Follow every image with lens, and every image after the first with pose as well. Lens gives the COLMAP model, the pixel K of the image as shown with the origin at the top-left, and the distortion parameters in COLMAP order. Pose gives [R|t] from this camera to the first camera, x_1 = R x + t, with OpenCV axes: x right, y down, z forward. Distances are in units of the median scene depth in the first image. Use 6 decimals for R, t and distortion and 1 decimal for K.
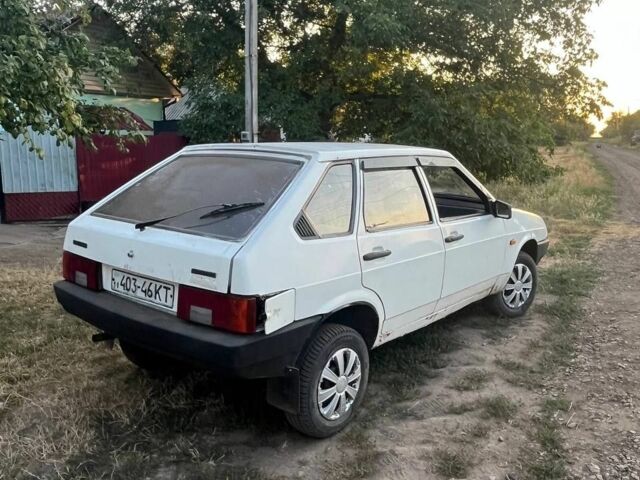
lens RADIAL K [[592.8, 0, 318.2], [0, 592.8, 238.7], [0, 0, 1]] dist [-0.001592, 0.000000]
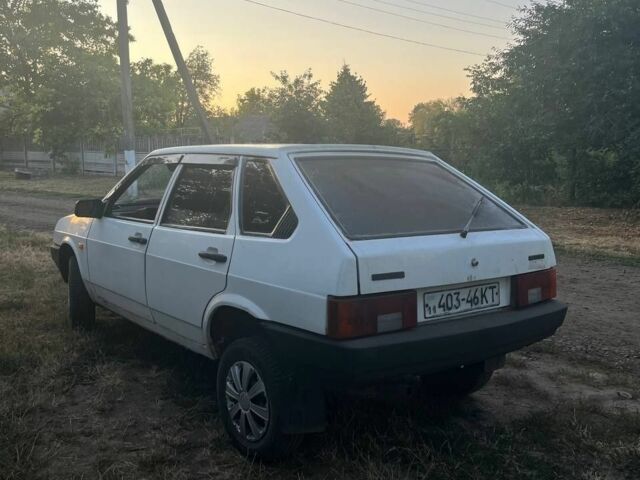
lens RADIAL K [[643.5, 0, 318.7], [0, 643.5, 243.0], [0, 0, 1]] dist [0.019074, 0.000000]
pose [[0.229747, -0.133054, 0.964113, -1.337948], [0.150775, 0.983517, 0.099803, -0.140824], [-0.961501, 0.122435, 0.246021, 0.986674]]
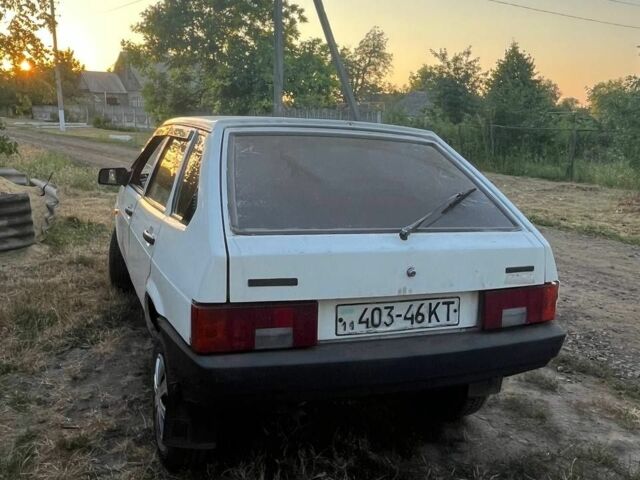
lens RADIAL K [[592.8, 0, 322.3], [0, 592.8, 236.1], [0, 0, 1]] dist [-0.001592, 0.000000]
pose [[0.483112, -0.146282, 0.863252, -1.000017], [0.106305, 0.988450, 0.108005, -0.109485], [-0.869081, 0.039590, 0.493083, 0.735103]]
